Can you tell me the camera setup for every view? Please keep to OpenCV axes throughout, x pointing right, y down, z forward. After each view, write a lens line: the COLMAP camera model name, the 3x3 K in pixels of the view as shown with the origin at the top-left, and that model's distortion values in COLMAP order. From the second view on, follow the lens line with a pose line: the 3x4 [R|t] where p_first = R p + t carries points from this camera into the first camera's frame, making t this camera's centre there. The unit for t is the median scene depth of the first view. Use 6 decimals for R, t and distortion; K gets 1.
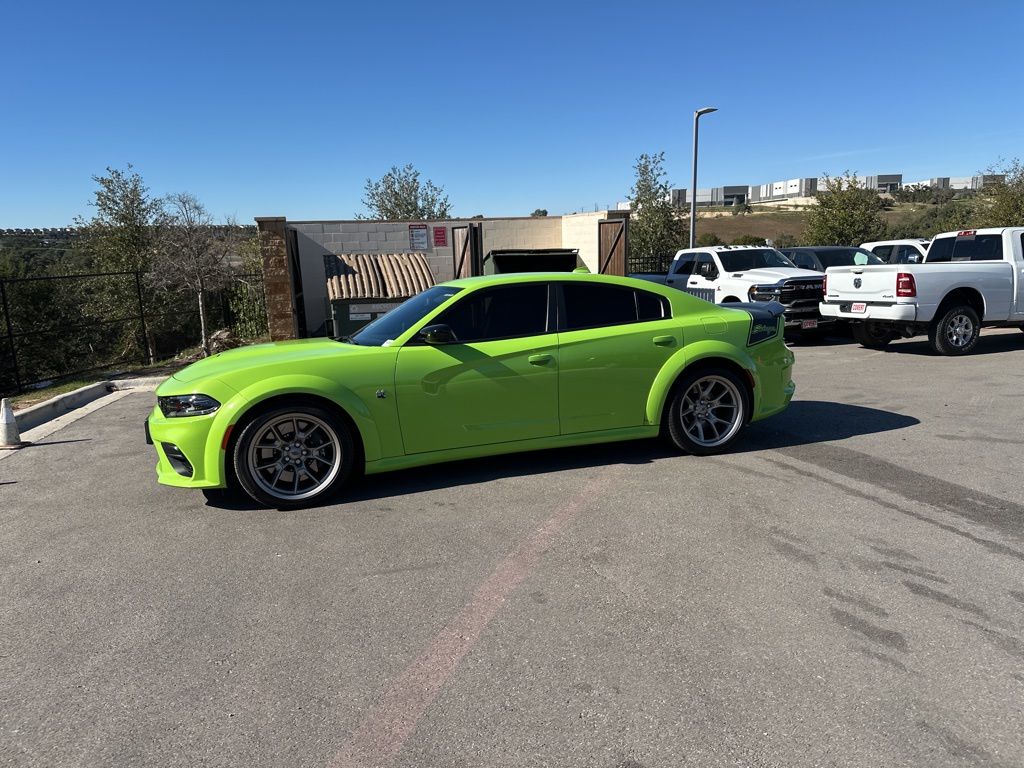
lens RADIAL K [[721.8, 0, 516.3], [0, 721.8, 391.4], [0, 0, 1]] dist [0.079512, -0.121108]
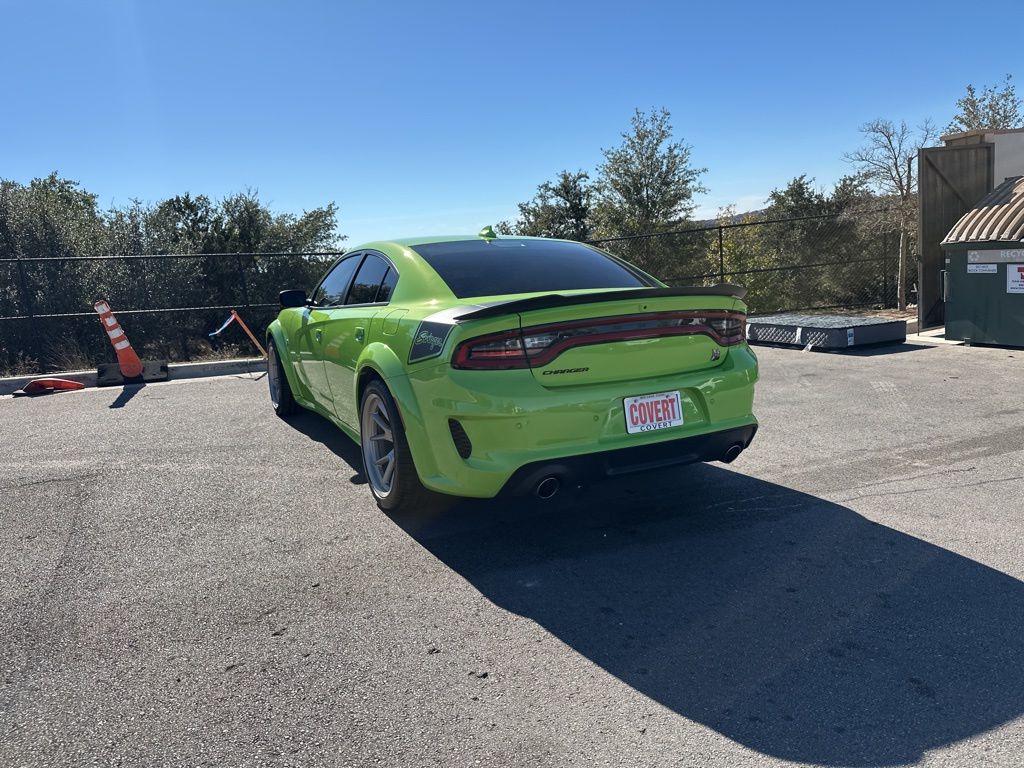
lens RADIAL K [[716.0, 0, 508.2], [0, 716.0, 408.7], [0, 0, 1]] dist [0.098217, -0.128358]
pose [[0.140917, 0.229087, -0.963152, 0.433310], [-0.106683, 0.970709, 0.215276, -0.077072], [0.984257, 0.072416, 0.161229, 0.469619]]
